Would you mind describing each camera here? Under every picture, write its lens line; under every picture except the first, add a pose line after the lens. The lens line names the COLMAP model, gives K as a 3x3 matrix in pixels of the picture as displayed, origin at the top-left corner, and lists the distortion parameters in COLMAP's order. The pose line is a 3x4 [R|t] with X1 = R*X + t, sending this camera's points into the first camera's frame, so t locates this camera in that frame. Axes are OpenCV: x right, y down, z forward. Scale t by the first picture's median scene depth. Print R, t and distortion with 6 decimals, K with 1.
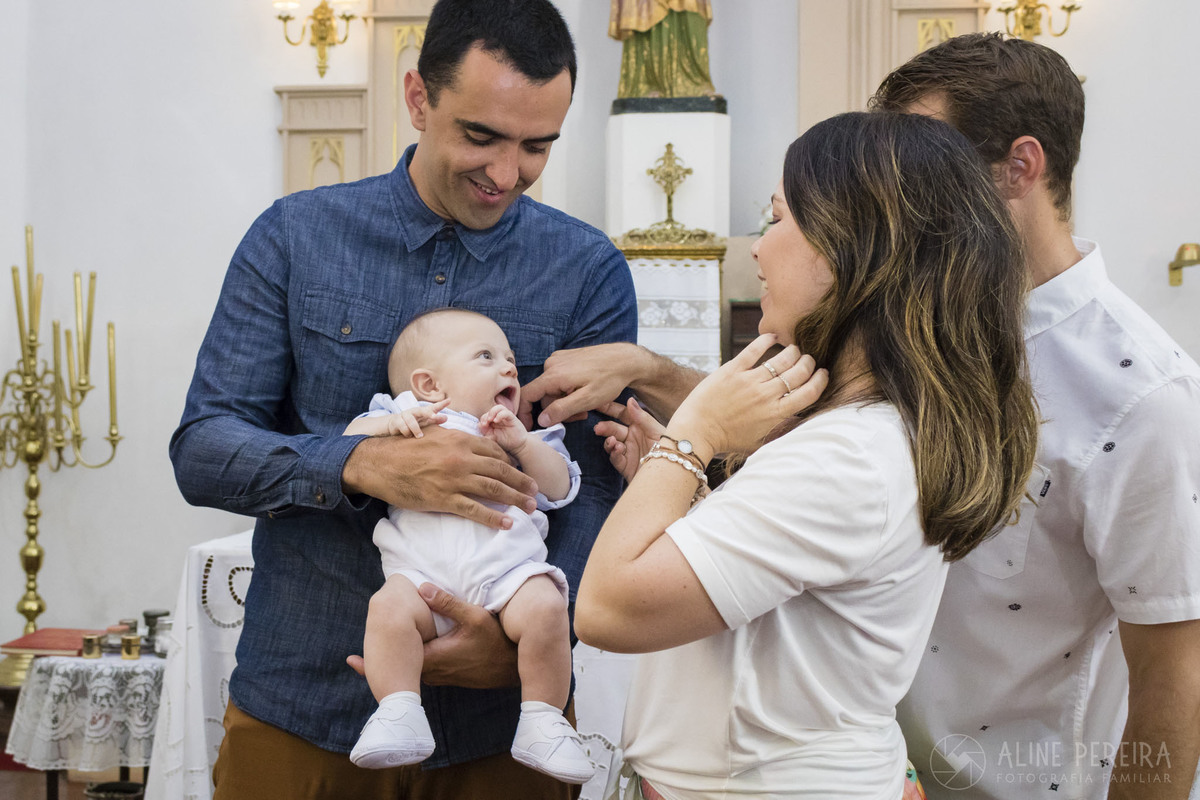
lens RADIAL K [[1567.7, 0, 496.7], [0, 1567.7, 399.3], [0, 0, 1]] dist [0.001991, -0.019592]
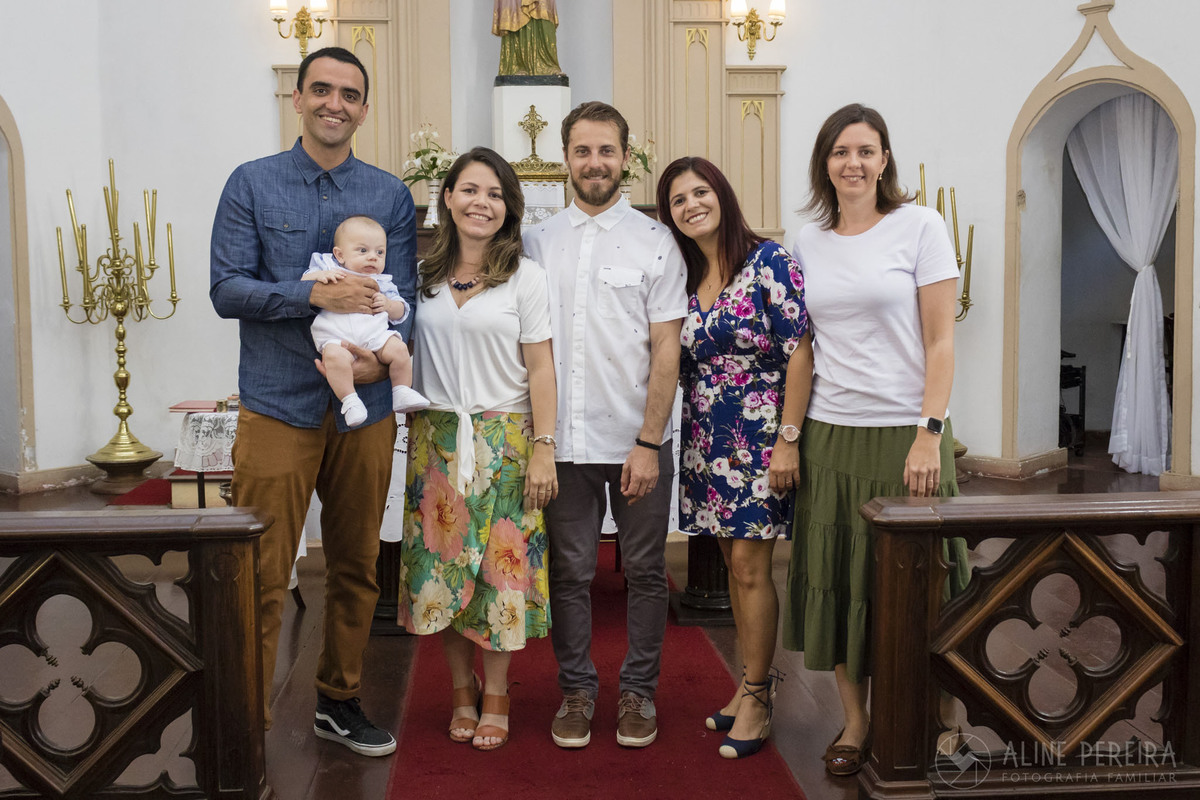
lens RADIAL K [[1216.3, 0, 597.5], [0, 1216.3, 368.6], [0, 0, 1]] dist [-0.008003, 0.005278]
pose [[0.987536, -0.027568, 0.154959, -0.022016], [0.015251, 0.996669, 0.080118, 0.003271], [-0.156651, -0.076757, 0.984667, -0.234301]]
